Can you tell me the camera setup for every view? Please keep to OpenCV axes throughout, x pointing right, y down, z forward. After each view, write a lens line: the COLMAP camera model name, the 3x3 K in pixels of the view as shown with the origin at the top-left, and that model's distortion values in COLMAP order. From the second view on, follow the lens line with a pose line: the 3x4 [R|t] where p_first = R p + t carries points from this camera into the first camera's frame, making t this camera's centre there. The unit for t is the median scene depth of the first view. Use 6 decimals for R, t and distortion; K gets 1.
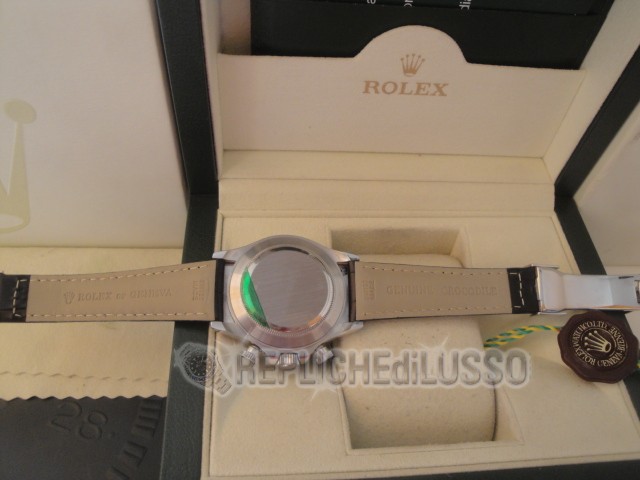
lens RADIAL K [[520.3, 0, 323.5], [0, 520.3, 227.4], [0, 0, 1]] dist [-0.129564, 0.064130]
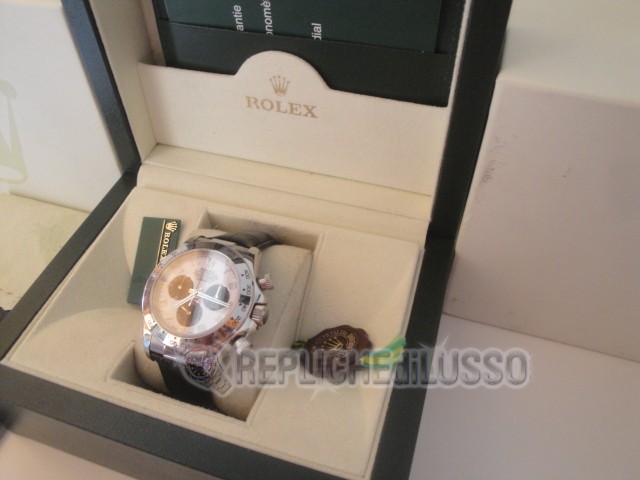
lens RADIAL K [[520.3, 0, 320.3], [0, 520.3, 228.2], [0, 0, 1]] dist [-0.129564, 0.064130]
pose [[0.936639, 0.184694, -0.297650, 0.635816], [-0.215662, 0.973622, -0.074500, 0.058412], [0.276039, 0.133971, 0.951764, -0.031205]]
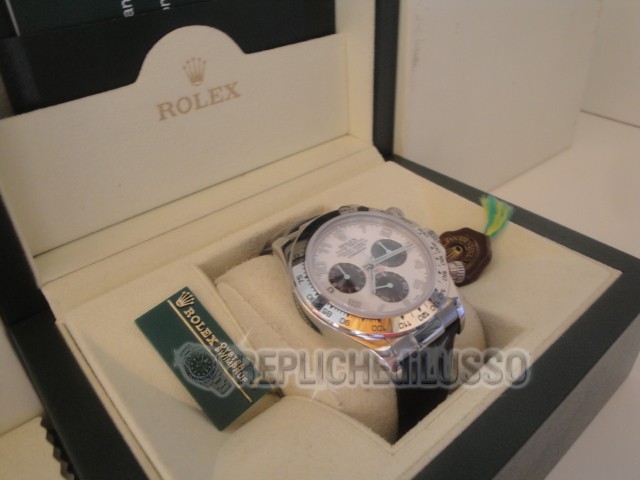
lens RADIAL K [[520.3, 0, 319.7], [0, 520.3, 234.0], [0, 0, 1]] dist [-0.129564, 0.064130]
pose [[0.790562, -0.427039, 0.438918, -0.177922], [0.537431, 0.827408, -0.162986, 0.195032], [-0.293563, 0.364738, 0.883621, 0.209987]]
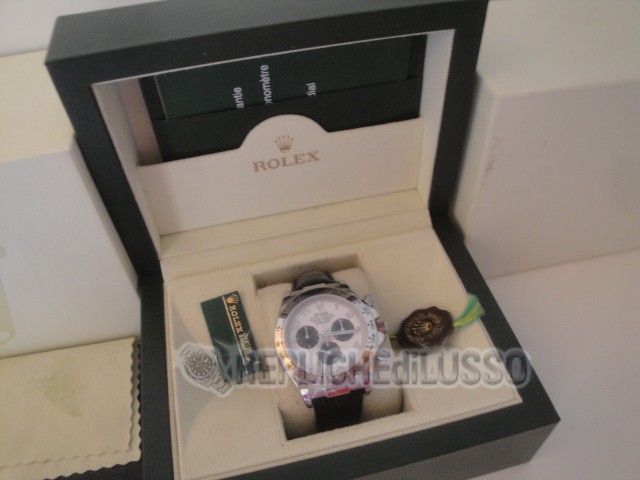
lens RADIAL K [[520.3, 0, 322.7], [0, 520.3, 242.8], [0, 0, 1]] dist [-0.129564, 0.064130]
pose [[0.978177, -0.205368, 0.031531, 0.167352], [0.207088, 0.975980, -0.067654, 0.035293], [-0.016880, 0.072707, 0.997210, -0.283108]]
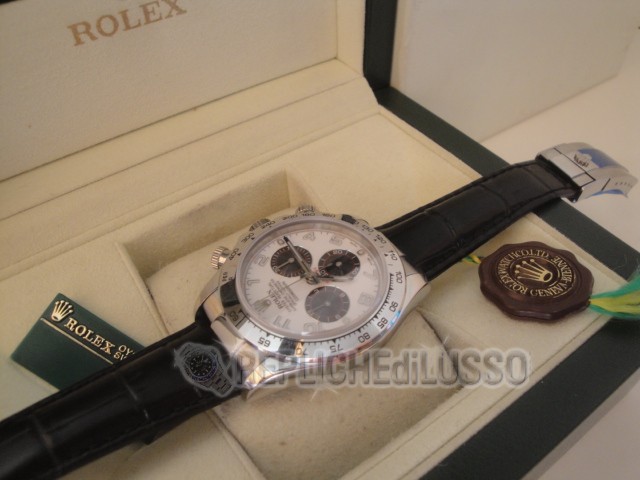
lens RADIAL K [[520.3, 0, 321.0], [0, 520.3, 236.5], [0, 0, 1]] dist [-0.129564, 0.064130]
pose [[0.847341, -0.444219, 0.291004, 0.047582], [0.463966, 0.885852, 0.001288, 0.125283], [-0.258358, 0.133925, 0.956721, 0.297084]]
